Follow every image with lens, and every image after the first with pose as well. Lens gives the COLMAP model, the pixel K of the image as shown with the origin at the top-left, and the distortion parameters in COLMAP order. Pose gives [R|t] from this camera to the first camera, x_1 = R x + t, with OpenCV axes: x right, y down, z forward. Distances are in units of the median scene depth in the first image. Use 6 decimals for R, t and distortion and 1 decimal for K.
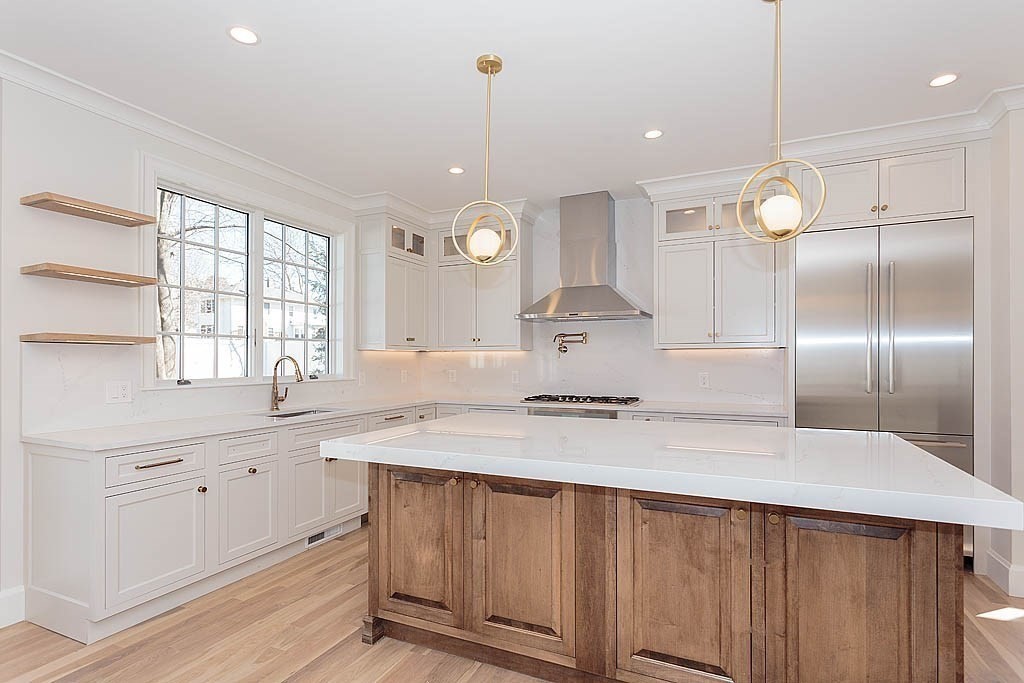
lens RADIAL K [[512.4, 0, 508.9], [0, 512.4, 351.8], [0, 0, 1]] dist [0.003472, 0.001269]
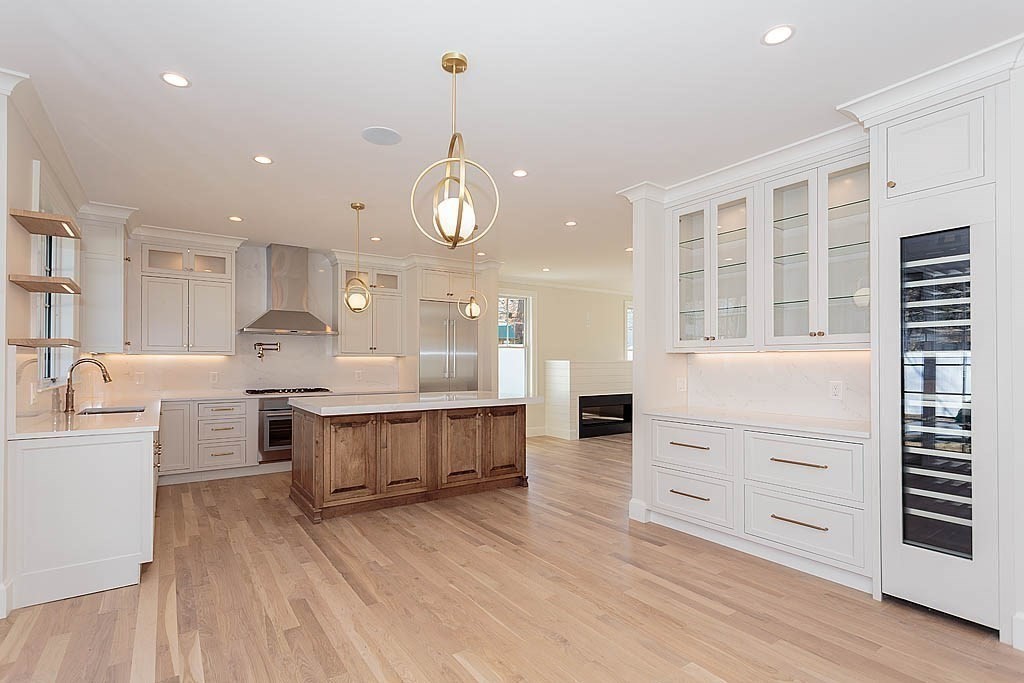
lens RADIAL K [[496.3, 0, 523.7], [0, 496.3, 361.9], [0, 0, 1]] dist [0.001704, 0.000413]
pose [[0.472244, 0.004683, 0.881455, -1.478217], [-0.012827, 0.999917, 0.001560, 0.003701], [-0.881375, -0.012043, 0.472265, -0.423012]]
